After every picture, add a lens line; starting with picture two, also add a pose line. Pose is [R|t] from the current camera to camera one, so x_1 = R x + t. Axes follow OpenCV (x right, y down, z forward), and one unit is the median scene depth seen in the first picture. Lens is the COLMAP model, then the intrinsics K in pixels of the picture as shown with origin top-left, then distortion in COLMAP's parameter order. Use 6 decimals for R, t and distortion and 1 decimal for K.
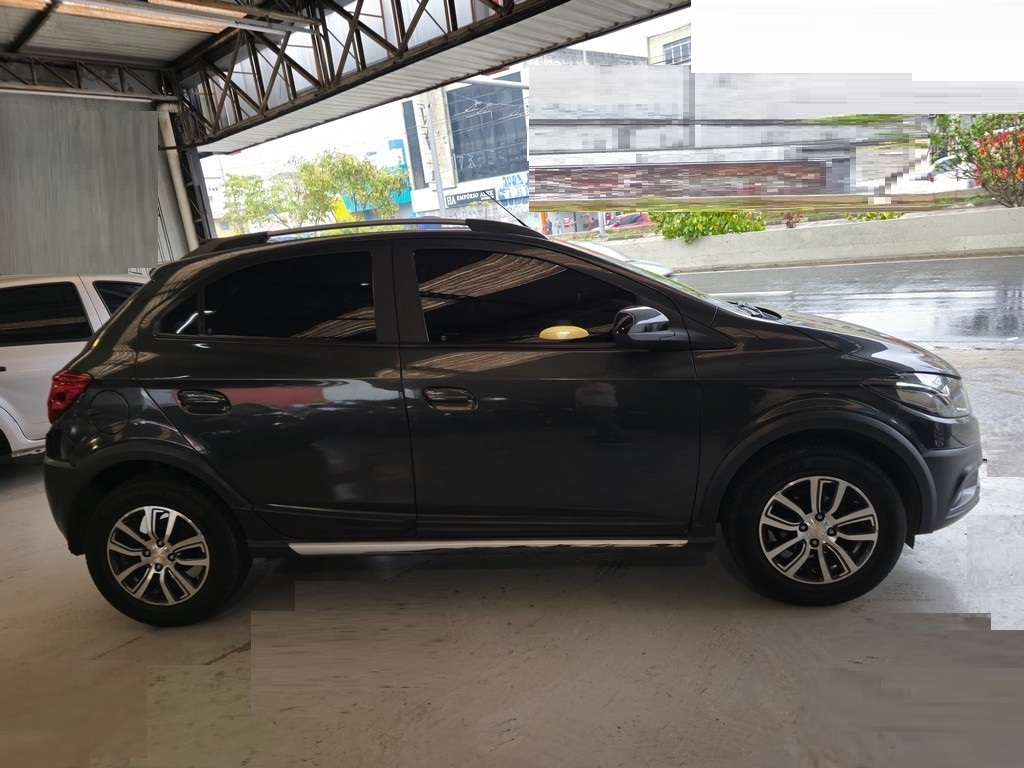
lens RADIAL K [[671.6, 0, 511.4], [0, 671.6, 379.8], [0, 0, 1]] dist [0.000869, -0.016941]
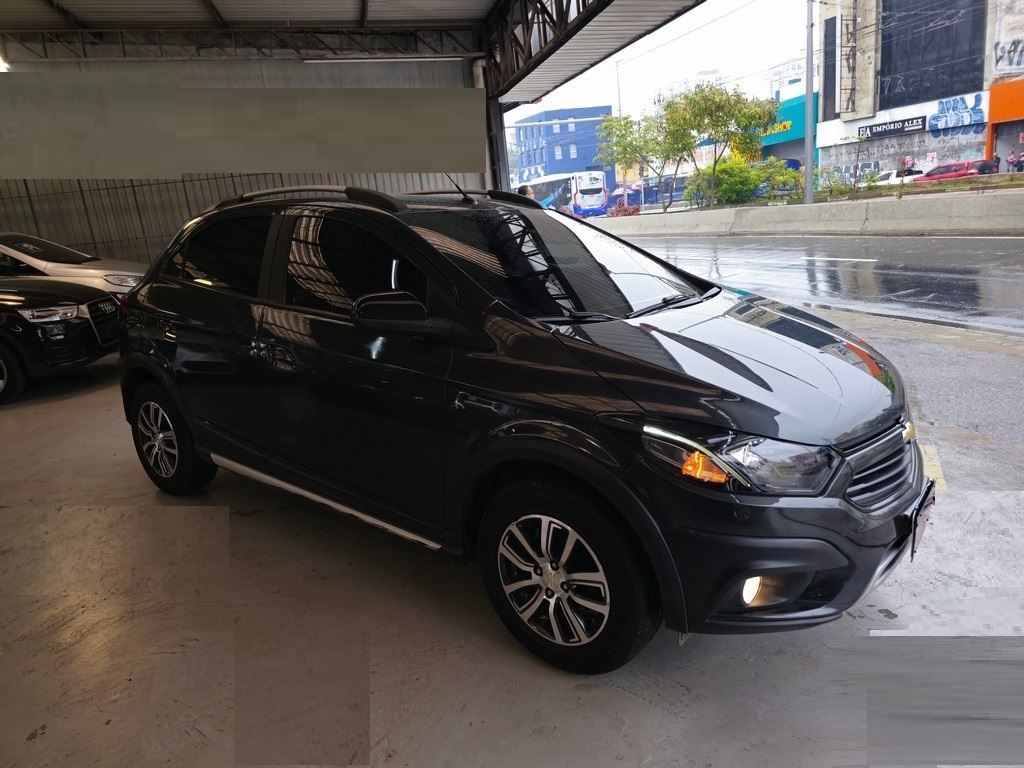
lens RADIAL K [[671.6, 0, 512.3], [0, 671.6, 388.8], [0, 0, 1]] dist [0.000869, -0.016941]
pose [[0.826618, 0.169580, -0.536605, 0.227478], [-0.114404, 0.984245, 0.134810, -0.032273], [0.551012, -0.050047, 0.832995, 0.079505]]
